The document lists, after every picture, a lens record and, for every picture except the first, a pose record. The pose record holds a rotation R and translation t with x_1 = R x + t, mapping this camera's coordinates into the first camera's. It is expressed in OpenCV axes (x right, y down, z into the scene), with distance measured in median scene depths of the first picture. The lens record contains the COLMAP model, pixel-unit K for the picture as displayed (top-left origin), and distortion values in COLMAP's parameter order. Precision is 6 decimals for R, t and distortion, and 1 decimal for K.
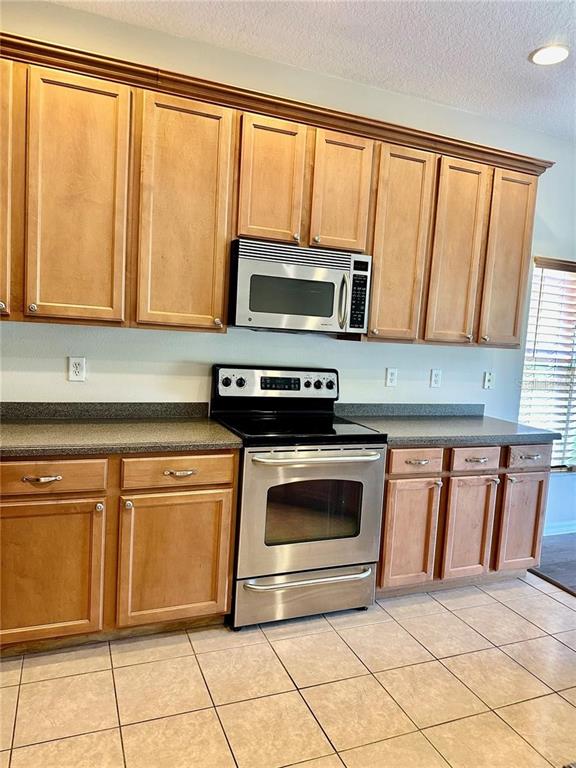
lens RADIAL K [[541.3, 0, 304.3], [0, 541.3, 385.8], [0, 0, 1]] dist [0.098213, -0.154894]
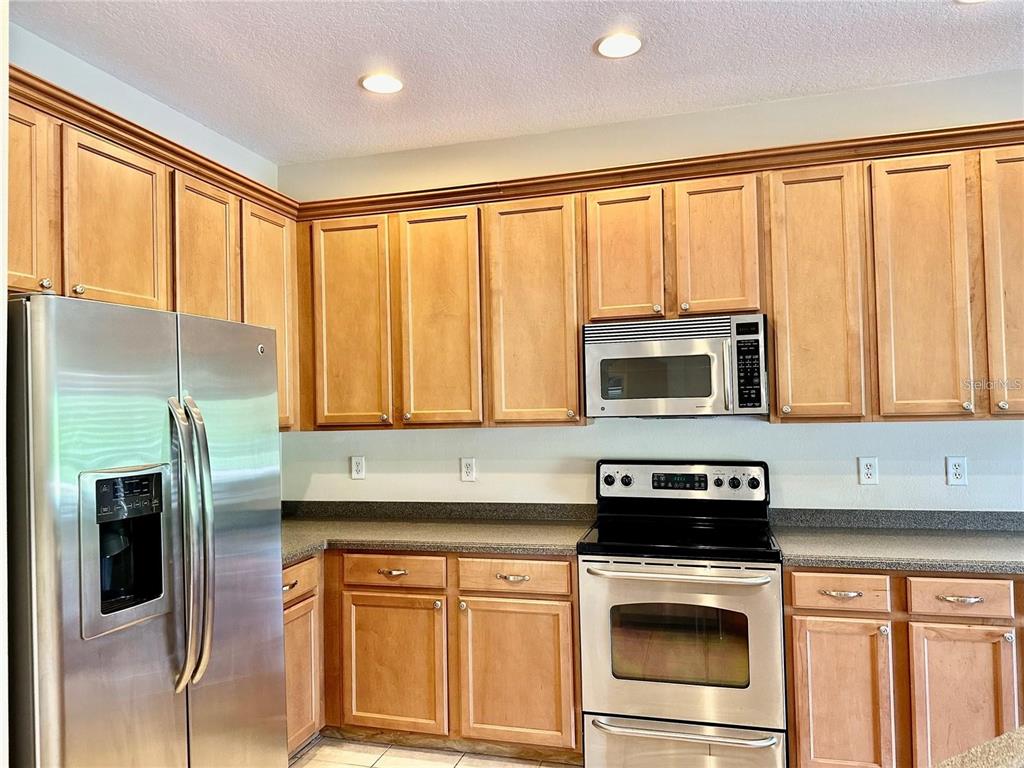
lens RADIAL K [[718.7, 0, 500.1], [0, 718.7, 386.2], [0, 0, 1]] dist [0.122475, -0.161241]
pose [[0.779043, -0.097009, -0.619420, 0.492751], [0.010268, 0.989799, -0.142101, 0.007020], [0.626886, 0.104343, 0.772092, -0.024572]]
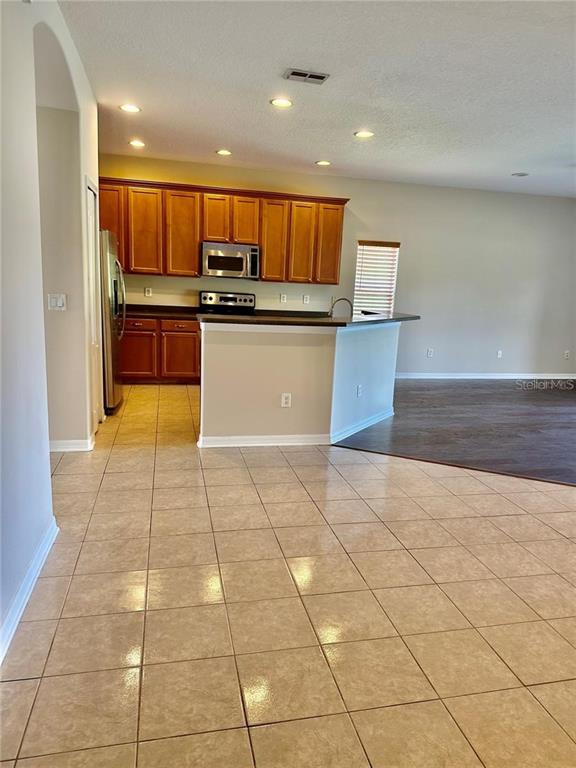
lens RADIAL K [[539.1, 0, 297.2], [0, 539.1, 385.2], [0, 0, 1]] dist [0.122475, -0.161241]
pose [[0.986157, 0.021144, -0.164463, 0.759875], [-0.005944, 0.995707, 0.092370, 0.173413], [0.165710, -0.090114, 0.982049, -1.550485]]
